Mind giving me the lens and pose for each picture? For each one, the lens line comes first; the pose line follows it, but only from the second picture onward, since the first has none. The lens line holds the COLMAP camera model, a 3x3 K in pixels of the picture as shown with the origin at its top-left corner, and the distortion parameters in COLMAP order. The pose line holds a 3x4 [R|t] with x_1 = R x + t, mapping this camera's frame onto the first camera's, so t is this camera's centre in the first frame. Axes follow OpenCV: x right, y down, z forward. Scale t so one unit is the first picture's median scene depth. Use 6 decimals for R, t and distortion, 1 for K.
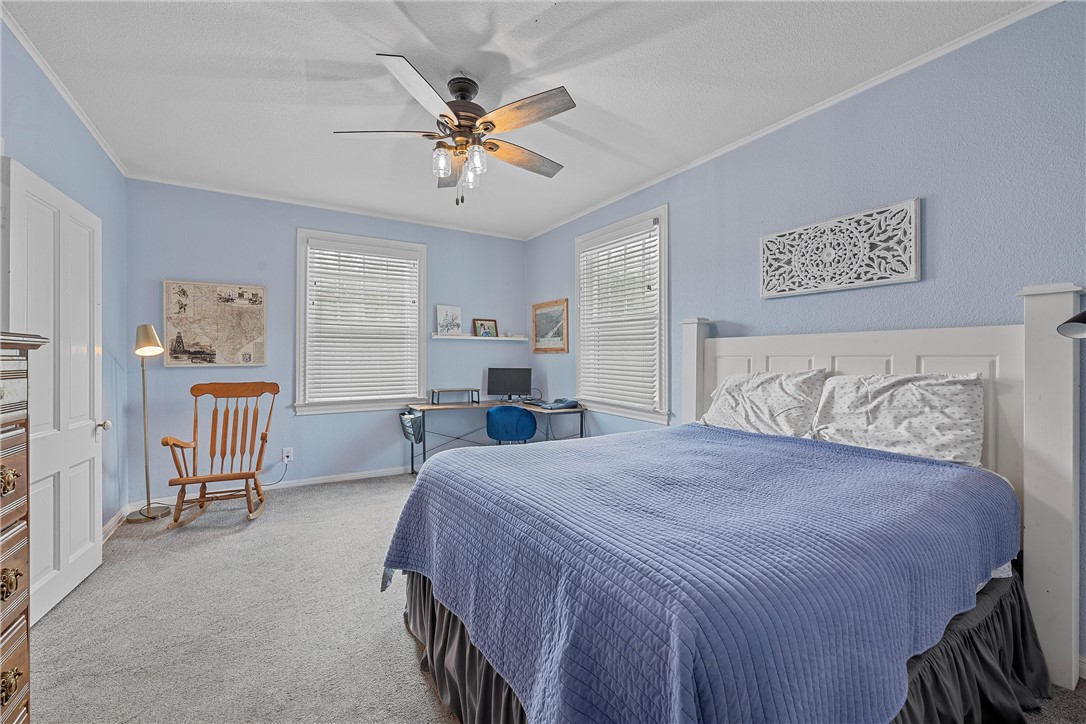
lens RADIAL K [[435.0, 0, 545.5], [0, 435.0, 358.2], [0, 0, 1]] dist [0.001778, -0.000191]
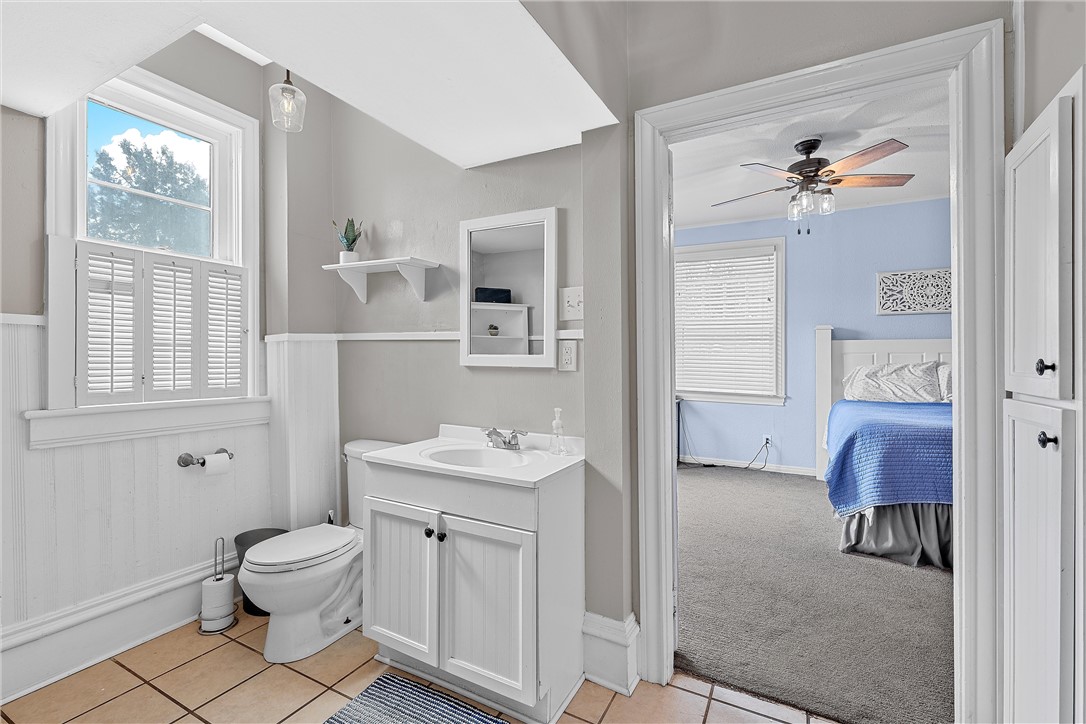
lens RADIAL K [[478.3, 0, 541.8], [0, 478.3, 357.0], [0, 0, 1]] dist [-0.001646, -0.000151]
pose [[0.879084, -0.000346, 0.476667, -1.377579], [0.000536, 1.000000, -0.000263, 0.009002], [-0.476666, 0.000486, 0.879084, 0.112684]]
